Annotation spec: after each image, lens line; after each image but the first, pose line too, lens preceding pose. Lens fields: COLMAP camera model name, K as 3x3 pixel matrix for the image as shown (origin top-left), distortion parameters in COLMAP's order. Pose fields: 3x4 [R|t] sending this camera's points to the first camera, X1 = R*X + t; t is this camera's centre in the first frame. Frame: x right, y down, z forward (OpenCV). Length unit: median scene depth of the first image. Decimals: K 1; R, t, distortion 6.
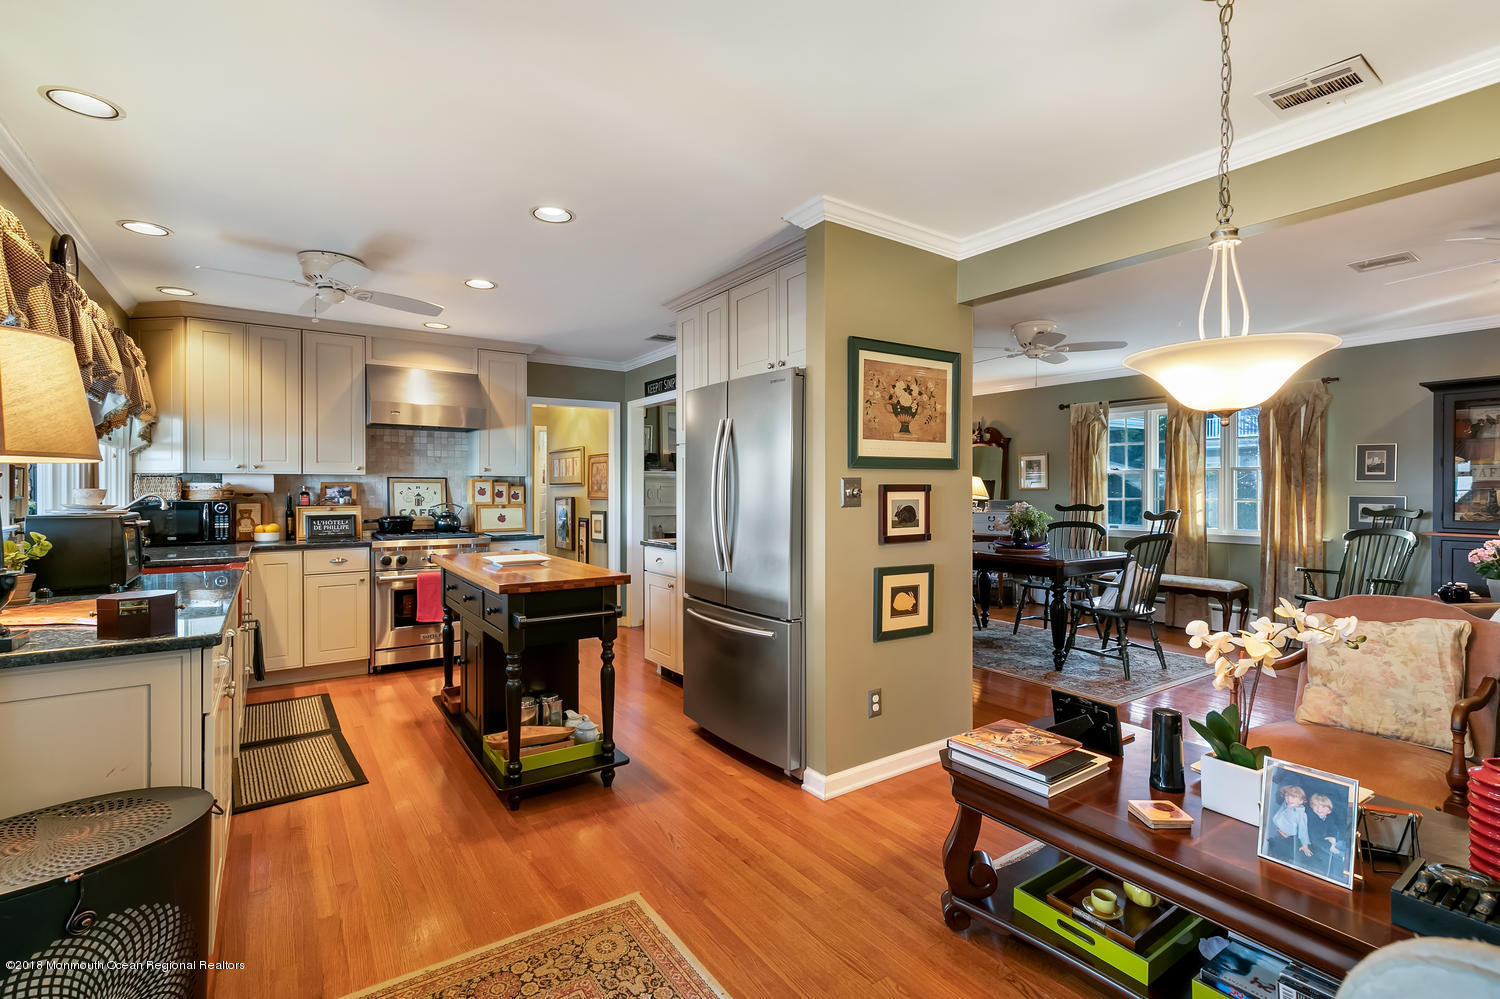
lens RADIAL K [[687.0, 0, 750.1], [0, 687.0, 493.1], [0, 0, 1]] dist [0.004085, 0.000295]
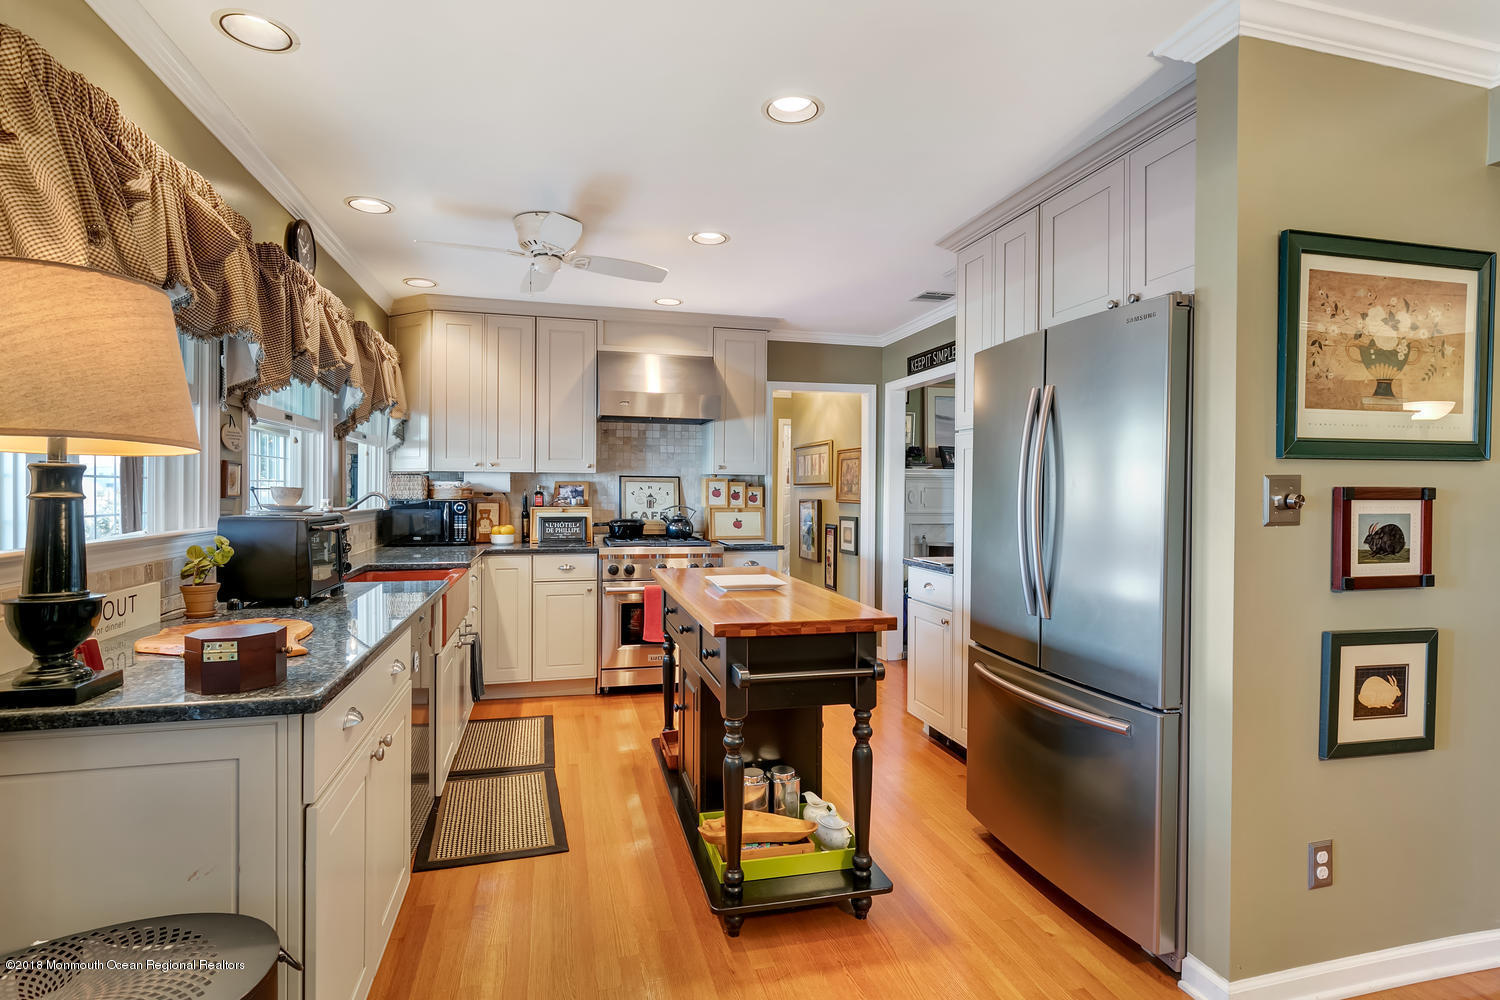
lens RADIAL K [[687.0, 0, 750.1], [0, 687.0, 493.6], [0, 0, 1]] dist [0.004085, 0.000295]
pose [[0.937083, 0.008947, -0.348991, -0.063760], [-0.009223, 0.999957, 0.000871, -0.002786], [0.348984, 0.002403, 0.937126, 0.267755]]
